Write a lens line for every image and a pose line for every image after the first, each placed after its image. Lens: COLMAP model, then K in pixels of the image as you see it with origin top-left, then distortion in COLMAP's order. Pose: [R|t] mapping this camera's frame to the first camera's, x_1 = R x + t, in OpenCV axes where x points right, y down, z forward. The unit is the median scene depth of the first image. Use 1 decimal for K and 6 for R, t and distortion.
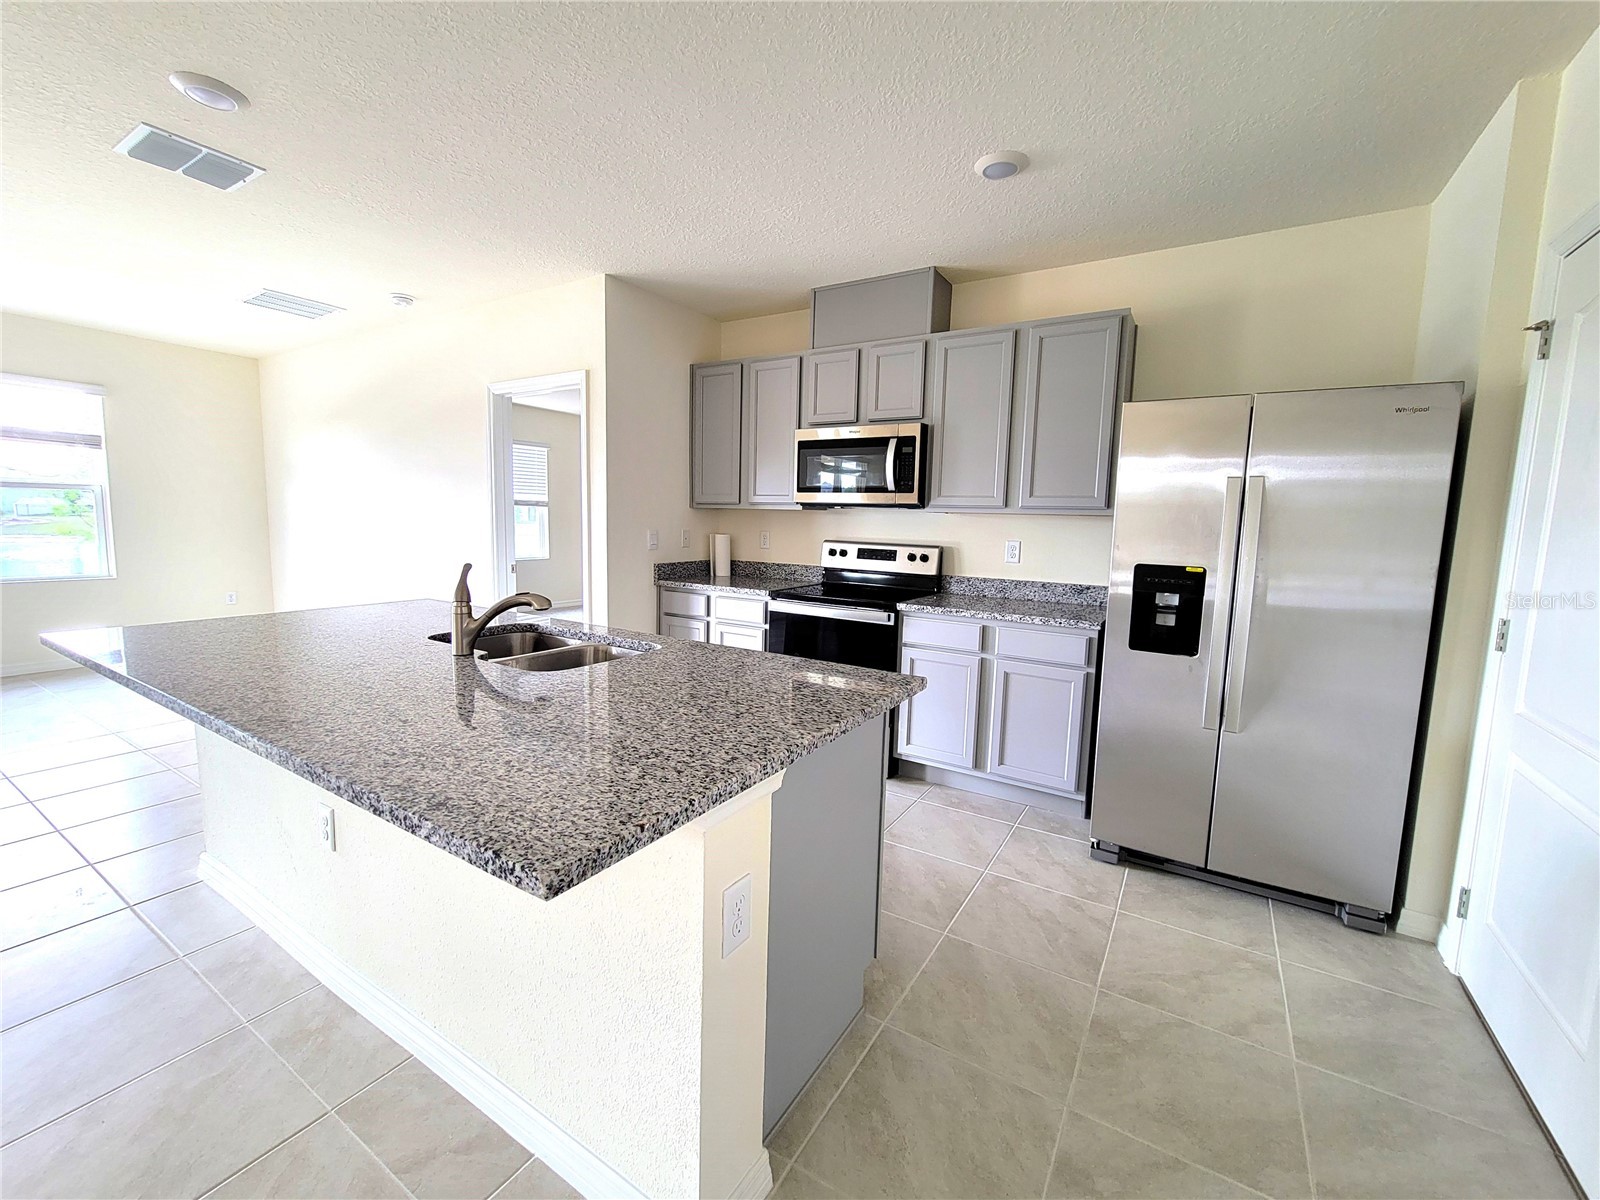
lens RADIAL K [[655.3, 0, 810.6], [0, 655.3, 590.8], [0, 0, 1]] dist [-0.002260, -0.000193]
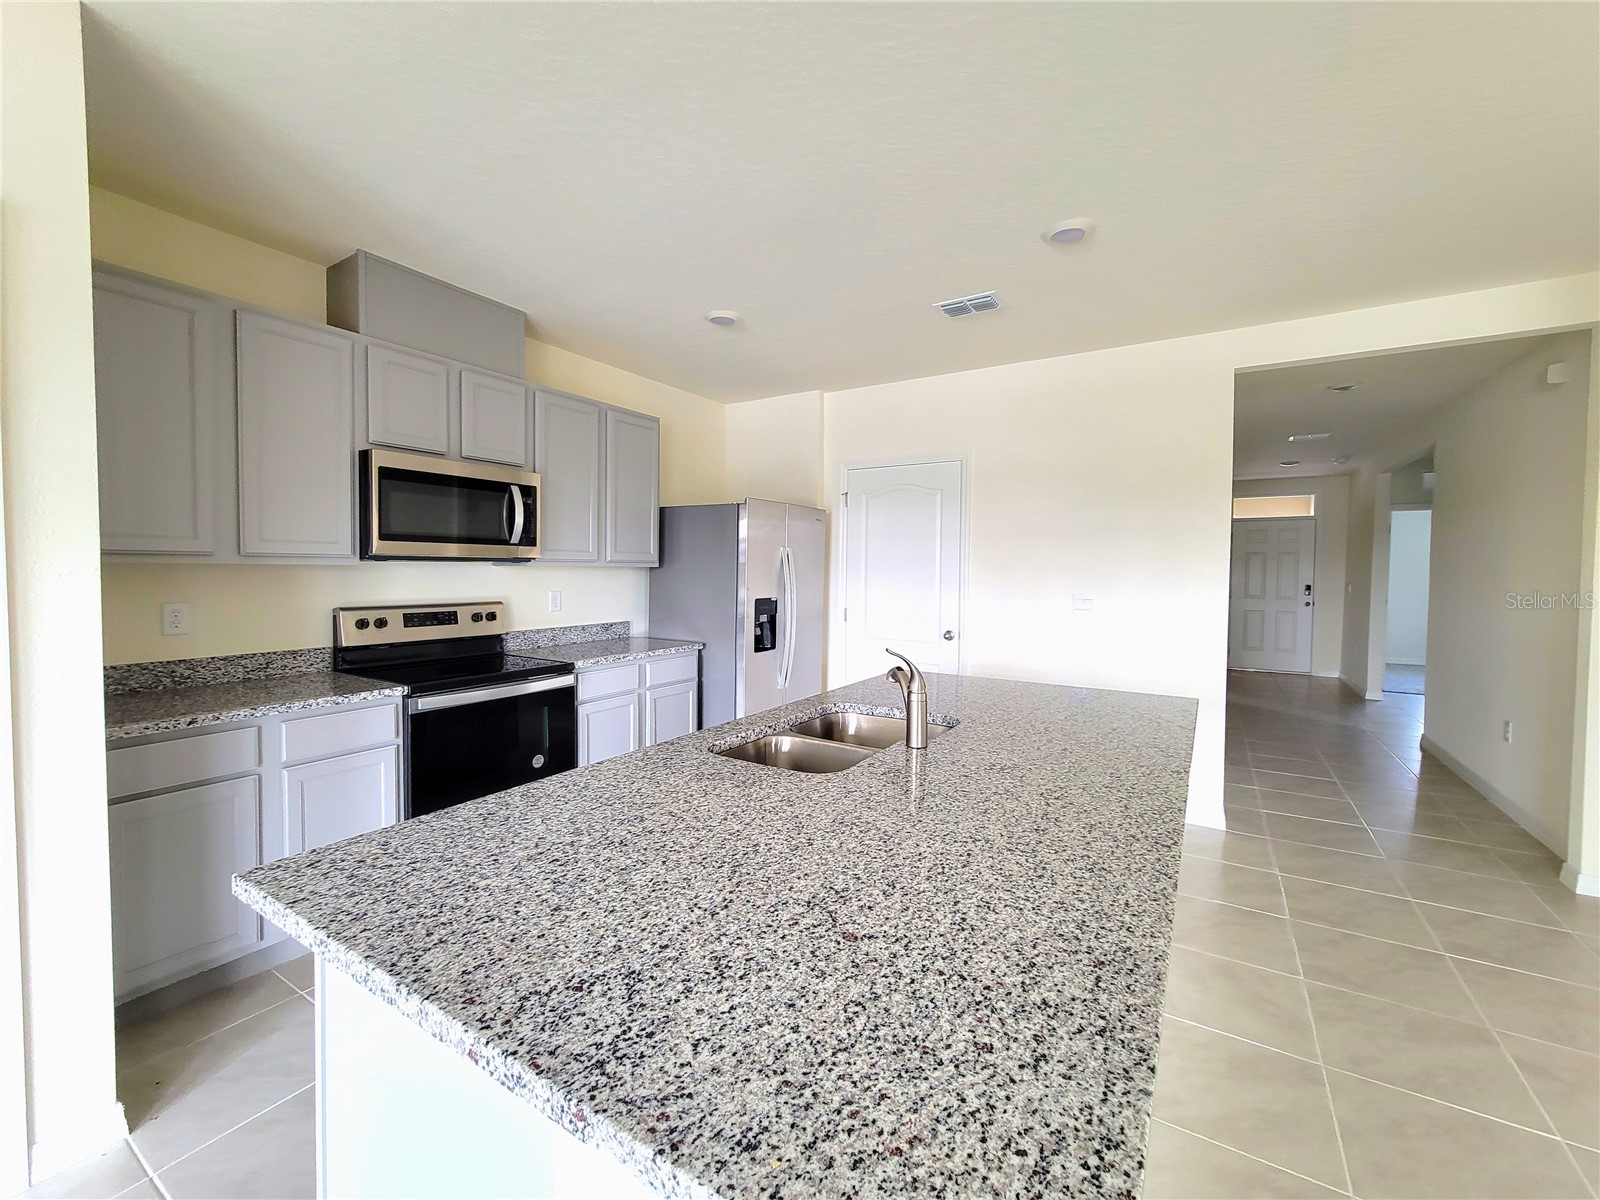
lens RADIAL K [[655.3, 0, 810.6], [0, 655.3, 590.8], [0, 0, 1]] dist [-0.002260, -0.000193]
pose [[0.002251, -0.061066, 0.998131, -0.769704], [0.103648, 0.992772, 0.060505, -0.100392], [-0.994611, 0.103319, 0.008564, 0.594556]]
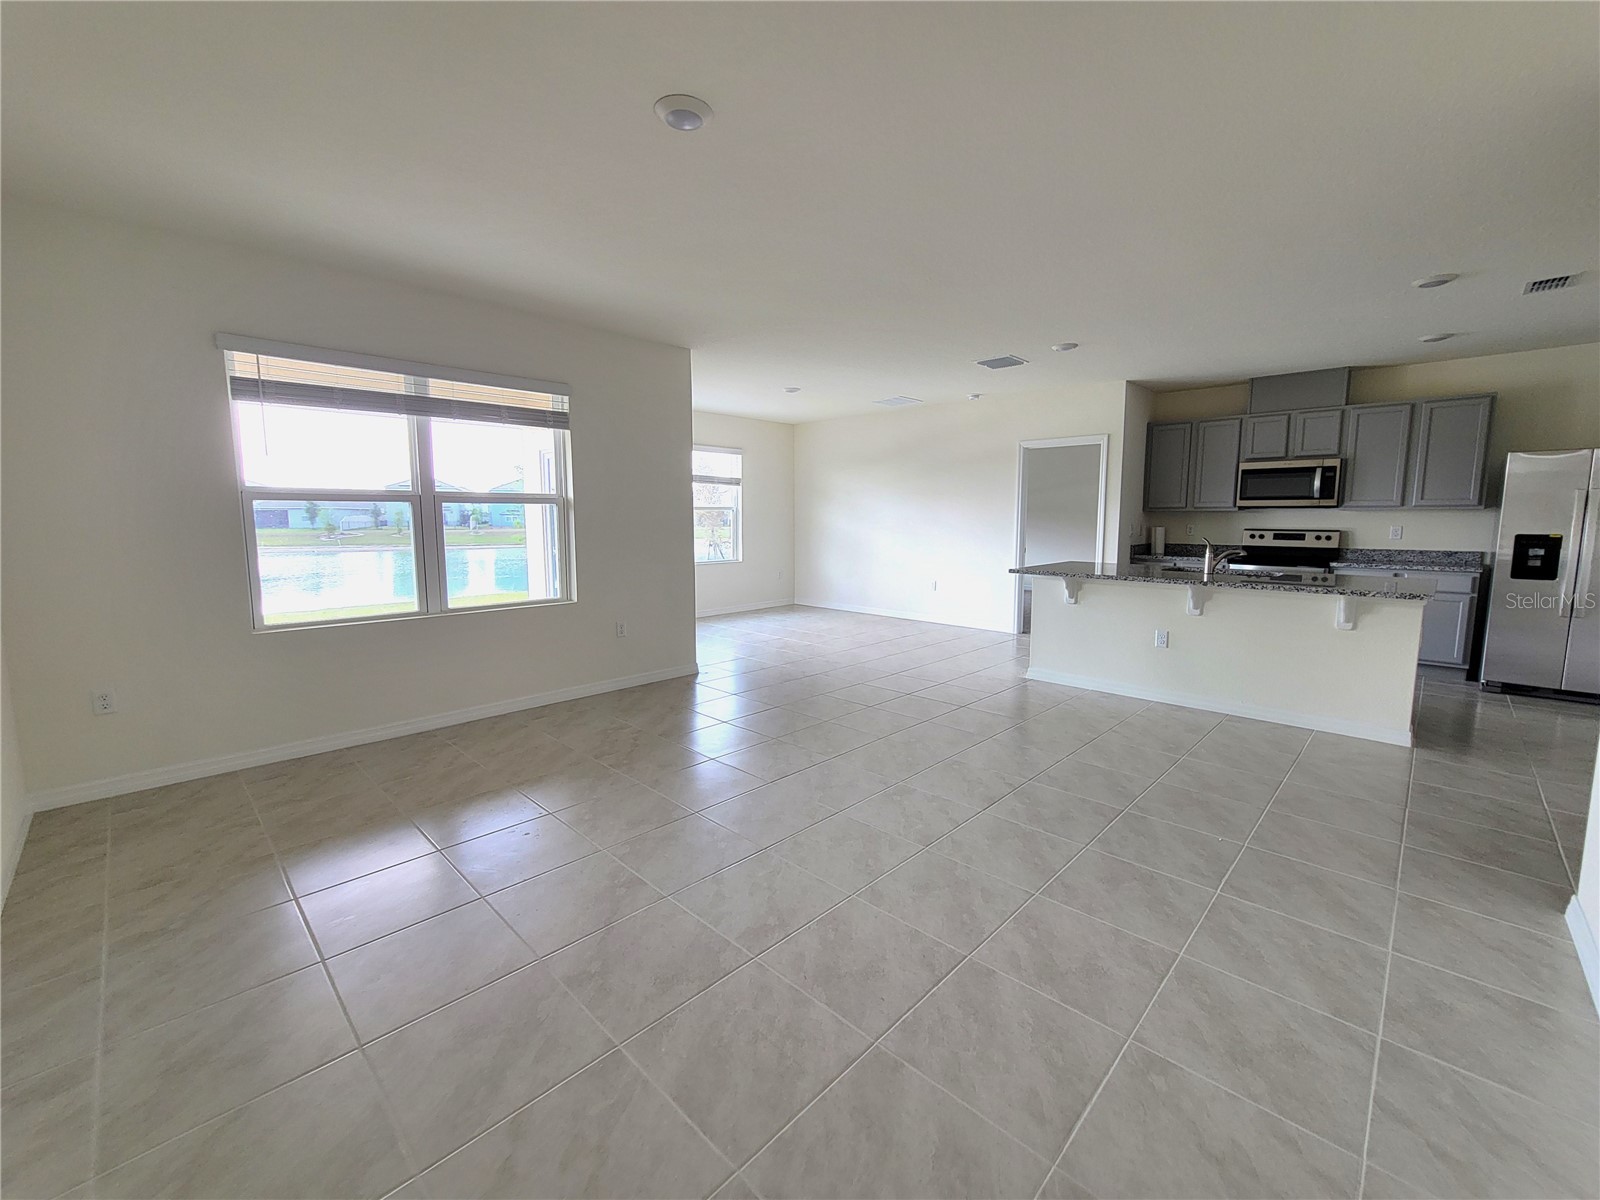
lens RADIAL K [[655.3, 0, 810.6], [0, 655.3, 590.8], [0, 0, 1]] dist [-0.002260, -0.000193]
pose [[0.975794, -0.001628, -0.218688, -0.787047], [0.001583, 0.999999, -0.000379, 0.086898], [0.218688, 0.000024, 0.975795, -0.947154]]
